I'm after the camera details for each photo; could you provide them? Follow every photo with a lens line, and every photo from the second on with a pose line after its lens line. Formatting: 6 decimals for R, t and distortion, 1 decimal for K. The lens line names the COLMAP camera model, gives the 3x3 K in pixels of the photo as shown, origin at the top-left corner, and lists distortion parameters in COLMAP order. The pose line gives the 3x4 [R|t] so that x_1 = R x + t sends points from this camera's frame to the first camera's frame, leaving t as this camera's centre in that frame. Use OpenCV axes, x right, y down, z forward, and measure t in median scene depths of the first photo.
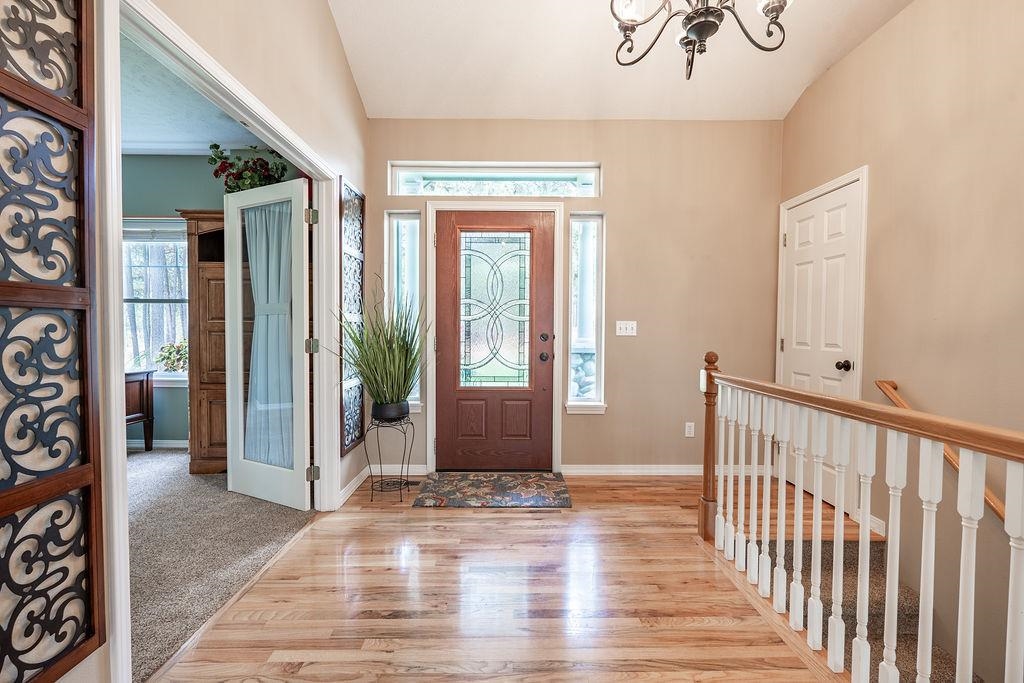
lens RADIAL K [[454.1, 0, 512.0], [0, 454.1, 341.5], [0, 0, 1]] dist [-0.000078, -0.000072]
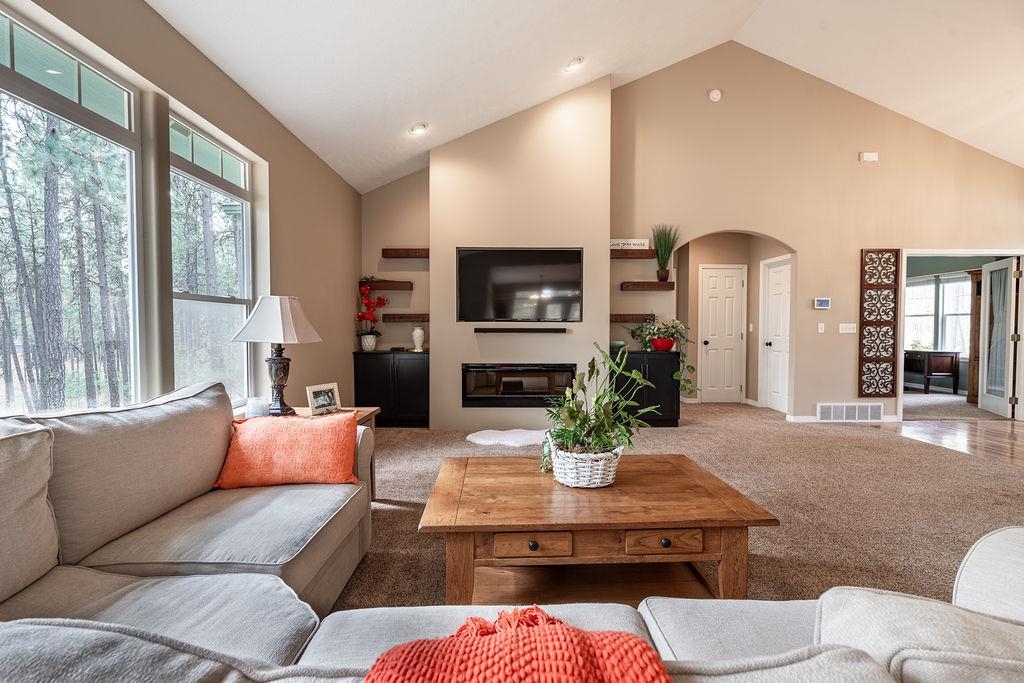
lens RADIAL K [[450.0, 0, 514.4], [0, 450.0, 340.0], [0, 0, 1]] dist [-0.000991, 0.000556]
pose [[-0.000356, 0.017413, -0.999848, 1.439813], [-0.029925, 0.999400, 0.017416, 0.047183], [0.999552, 0.029927, 0.000166, -1.138618]]
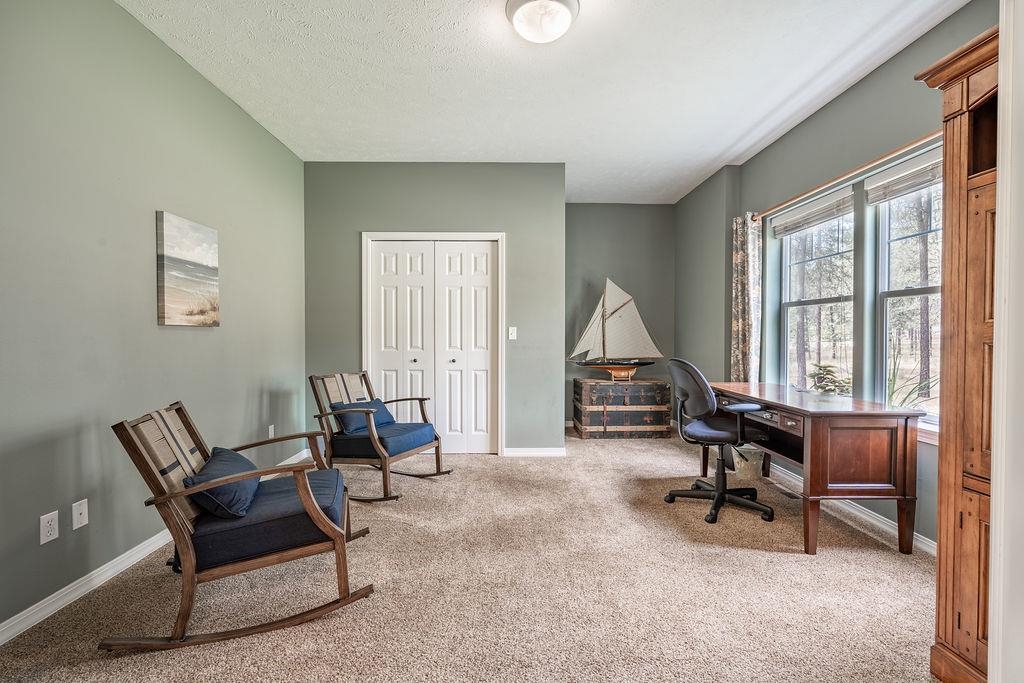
lens RADIAL K [[454.1, 0, 512.0], [0, 454.1, 341.5], [0, 0, 1]] dist [-0.000078, -0.000072]
pose [[0.005196, 0.018647, -0.999813, -0.266771], [-0.029620, 0.999390, 0.018485, -0.033284], [0.999548, 0.029518, 0.005745, 0.613433]]
